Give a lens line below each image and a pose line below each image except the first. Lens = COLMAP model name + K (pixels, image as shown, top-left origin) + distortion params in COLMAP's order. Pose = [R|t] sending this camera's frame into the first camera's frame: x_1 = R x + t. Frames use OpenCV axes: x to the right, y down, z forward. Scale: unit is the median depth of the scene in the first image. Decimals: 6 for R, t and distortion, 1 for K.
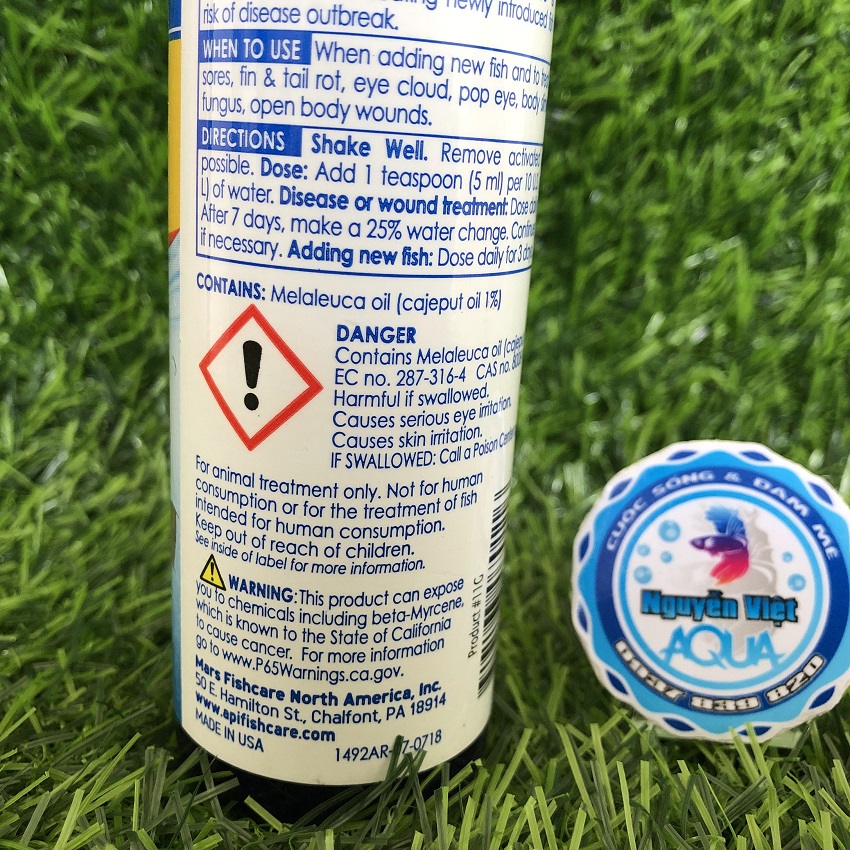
lens RADIAL K [[1032.8, 0, 425.0], [0, 1032.8, 425.0], [0, 0, 1]] dist [-0.013584, -0.080873]
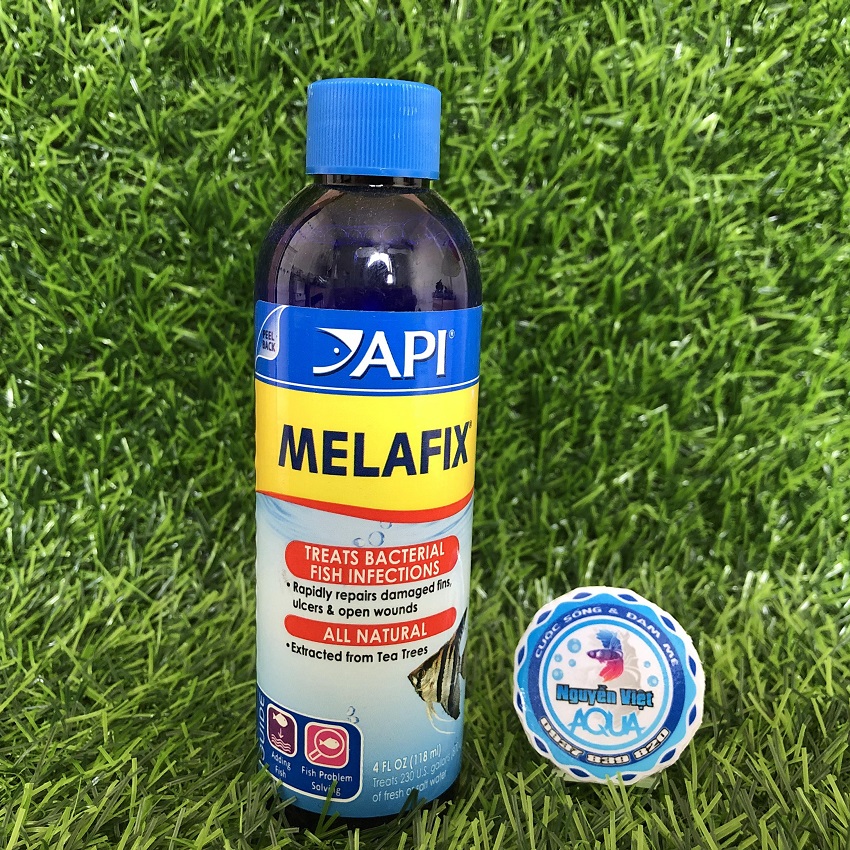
lens RADIAL K [[1006.7, 0, 425.0], [0, 1006.7, 425.0], [0, 0, 1]] dist [0.035189, -0.126219]
pose [[0.999050, -0.009979, -0.042425, 0.053388], [0.007801, 0.998658, -0.051191, -0.102139], [0.042879, 0.050812, 0.997787, -0.362065]]
